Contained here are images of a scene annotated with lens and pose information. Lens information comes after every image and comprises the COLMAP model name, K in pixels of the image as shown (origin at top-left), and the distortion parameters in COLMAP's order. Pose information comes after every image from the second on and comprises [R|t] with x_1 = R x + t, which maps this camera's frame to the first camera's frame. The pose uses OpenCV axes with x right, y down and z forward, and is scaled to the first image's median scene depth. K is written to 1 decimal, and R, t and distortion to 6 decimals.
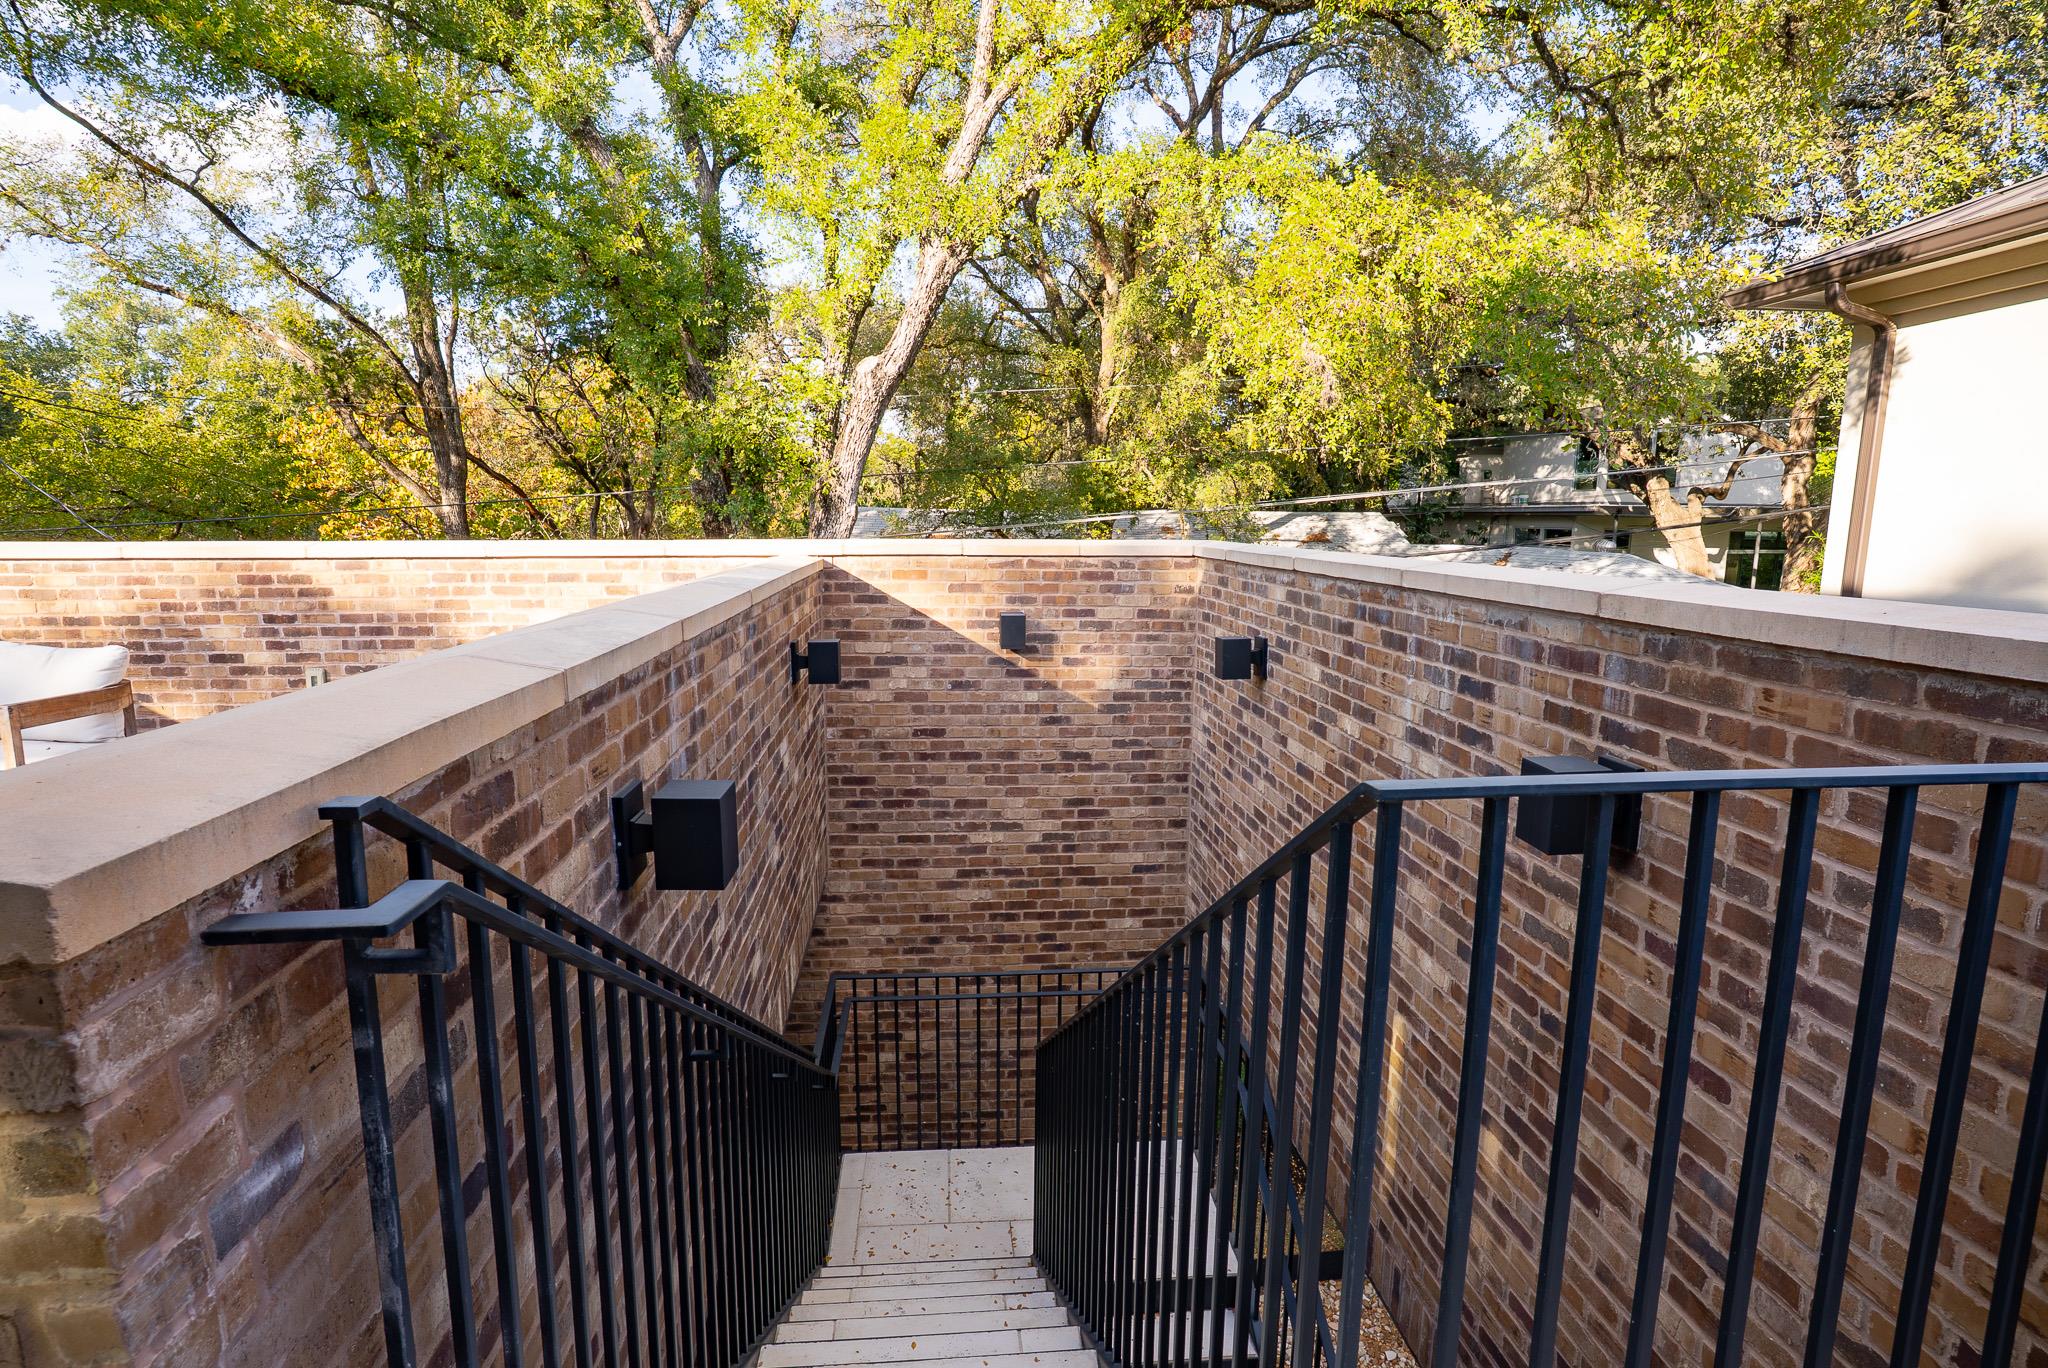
lens RADIAL K [[999.1, 0, 1019.8], [0, 999.1, 672.1], [0, 0, 1]] dist [-0.025126, 0.000593]
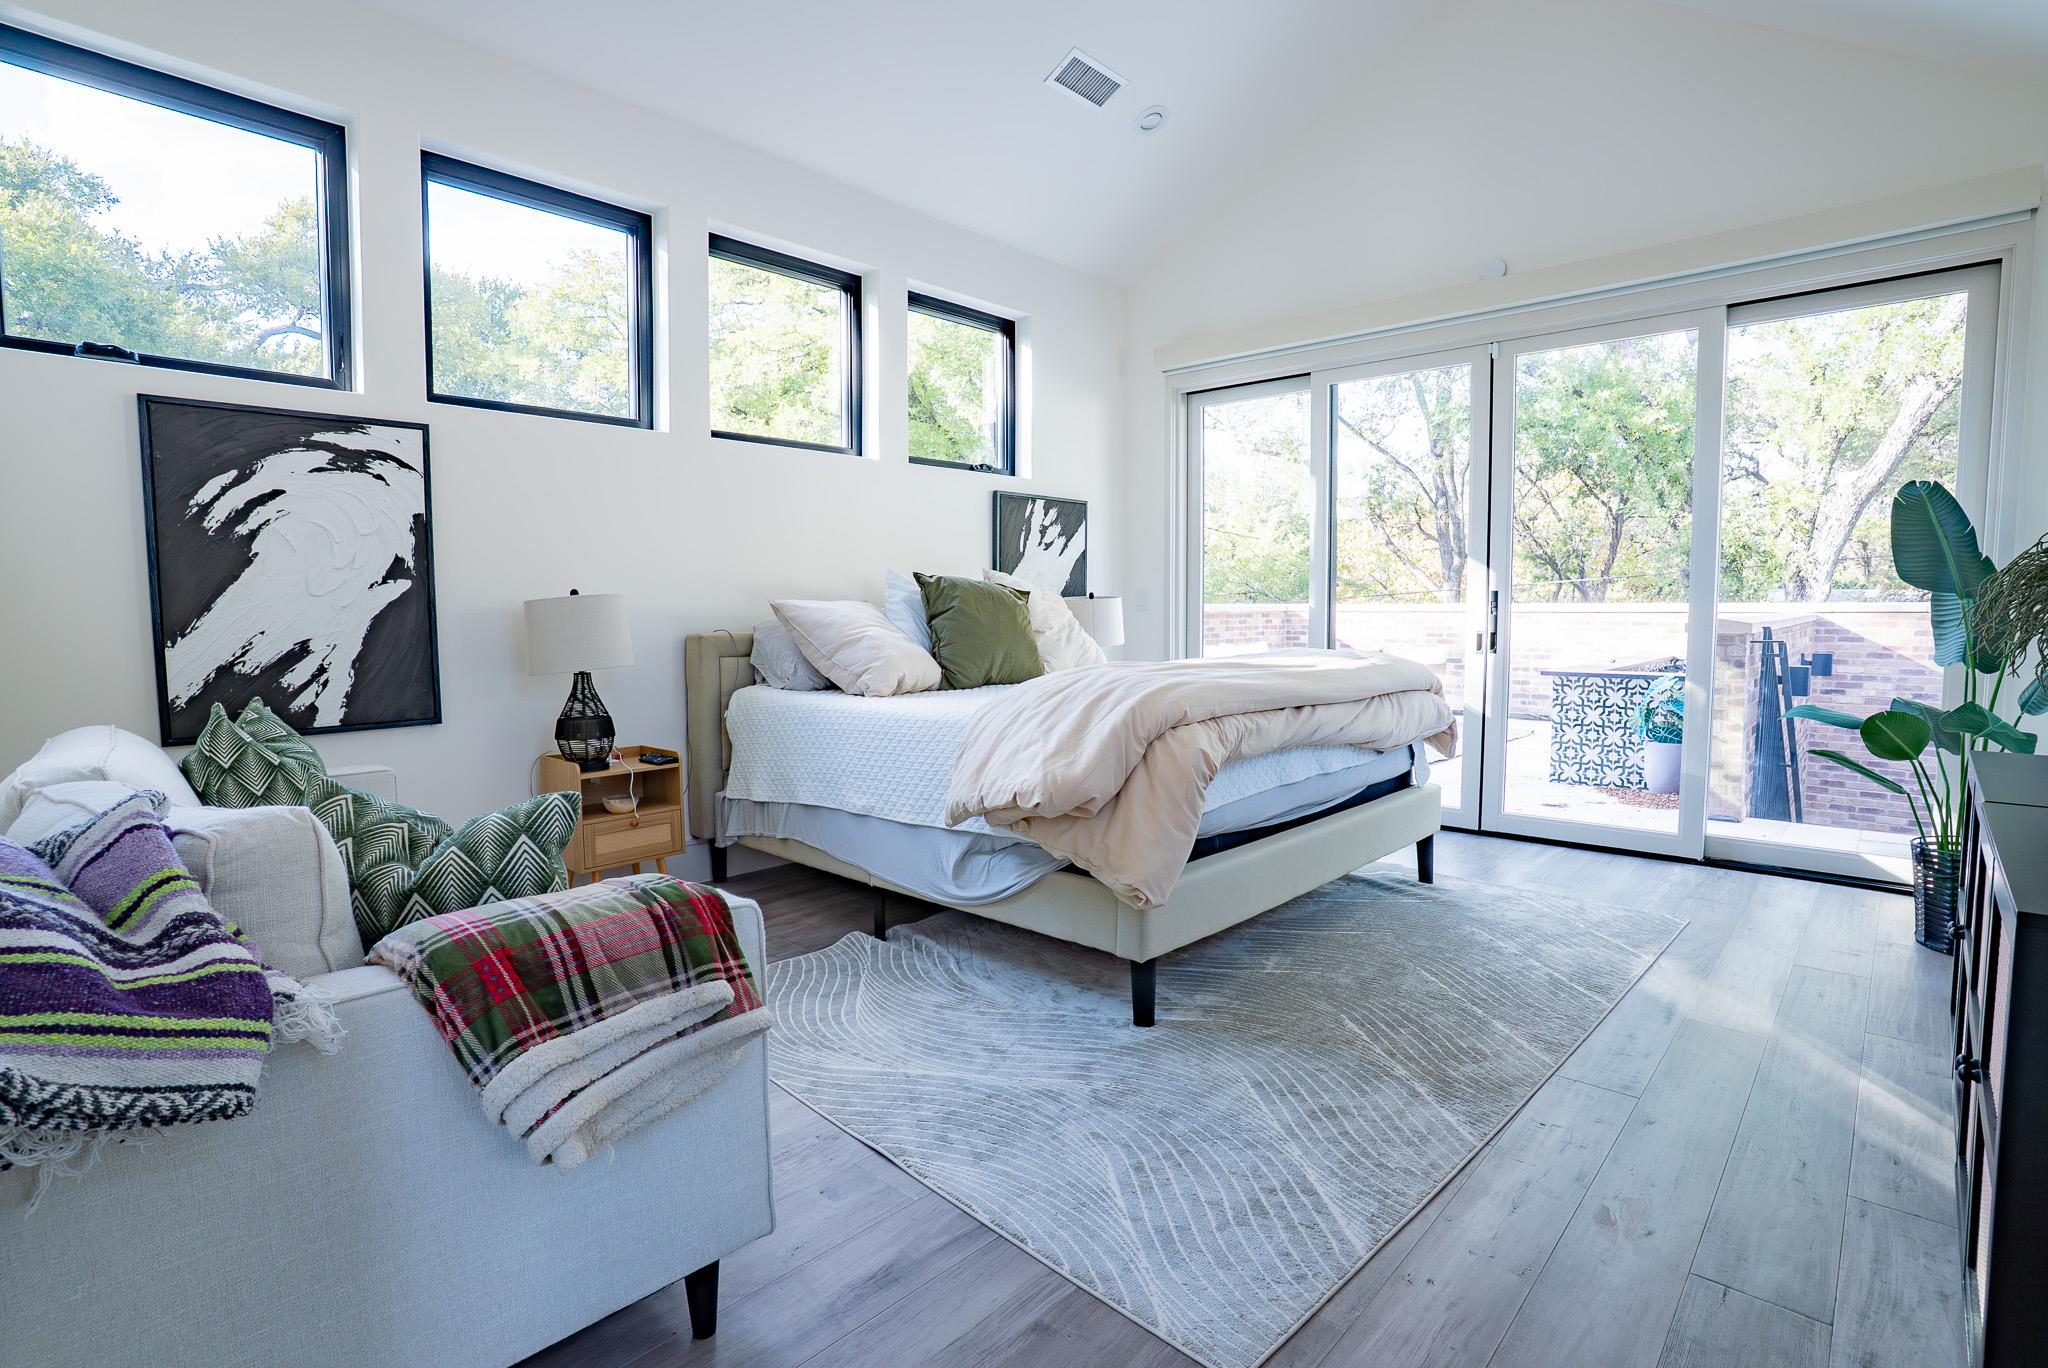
lens RADIAL K [[999.1, 0, 1028.2], [0, 999.1, 673.9], [0, 0, 1]] dist [-0.025126, 0.000593]
pose [[0.684615, 0.048438, -0.727293, 0.061129], [-0.112287, 0.992888, -0.039571, 0.123951], [0.720204, 0.108757, 0.685185, -0.657979]]
